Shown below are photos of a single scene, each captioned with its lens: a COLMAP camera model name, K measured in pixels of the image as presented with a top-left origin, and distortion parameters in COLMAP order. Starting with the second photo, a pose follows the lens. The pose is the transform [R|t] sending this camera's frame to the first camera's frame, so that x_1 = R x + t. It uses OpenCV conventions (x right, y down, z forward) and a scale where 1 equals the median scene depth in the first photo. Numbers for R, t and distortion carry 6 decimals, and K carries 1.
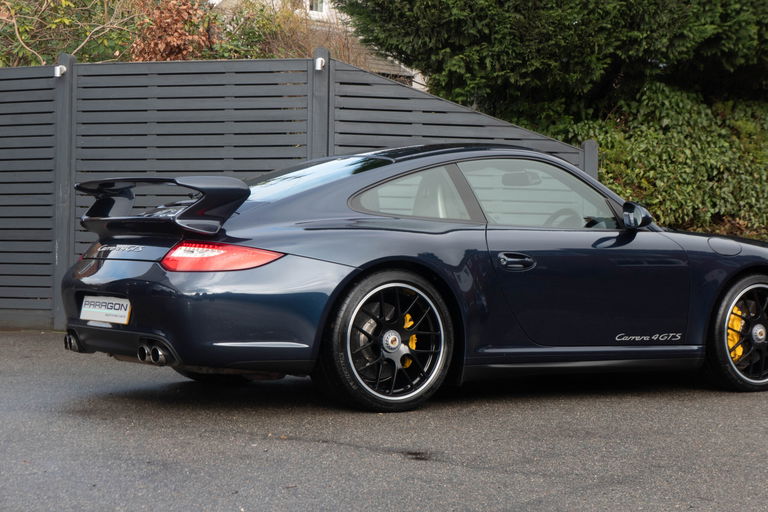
lens RADIAL K [[1656.4, 0, 398.0], [0, 1656.4, 238.3], [0, 0, 1]] dist [-0.068465, 0.000000]
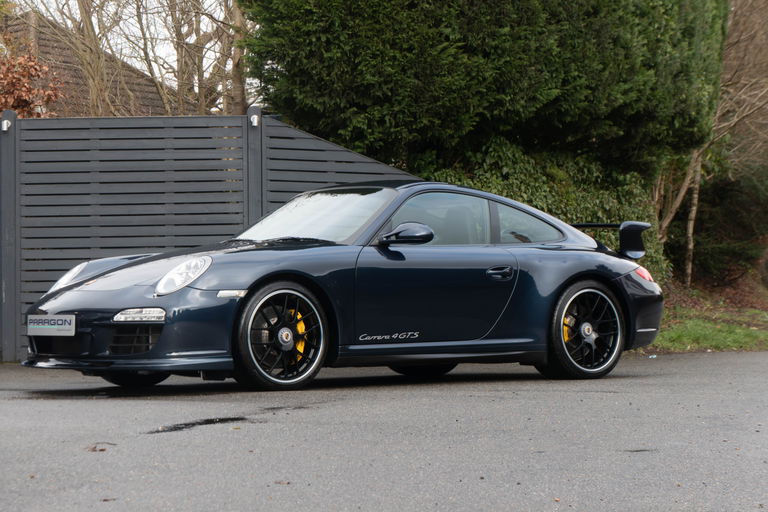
lens RADIAL K [[1945.1, 0, 384.2], [0, 1945.1, 252.1], [0, 0, 1]] dist [0.027870, 0.000000]
pose [[0.952962, -0.015573, 0.302689, -0.344084], [0.024533, 0.999366, -0.025821, 0.021631], [-0.302095, 0.032032, 0.952739, -0.293014]]
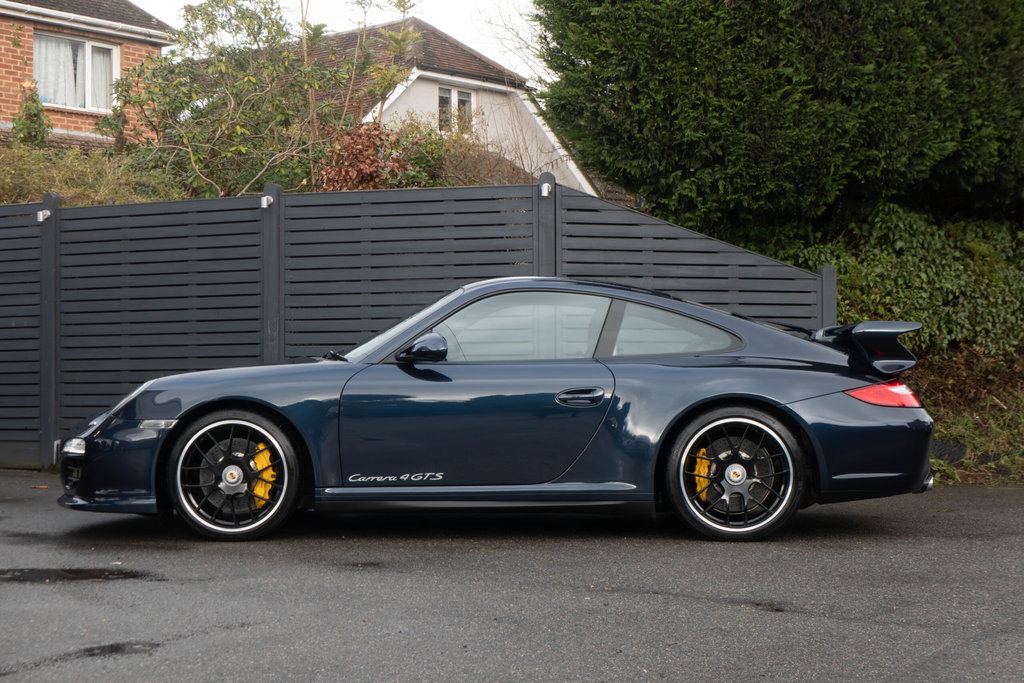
lens RADIAL K [[1724.7, 0, 508.8], [0, 1724.7, 334.9], [0, 0, 1]] dist [-0.040859, 0.000000]
pose [[0.999853, -0.017073, 0.001260, -0.065574], [0.017095, 0.999640, -0.020698, -0.001947], [-0.000906, 0.020717, 0.999785, 0.011749]]
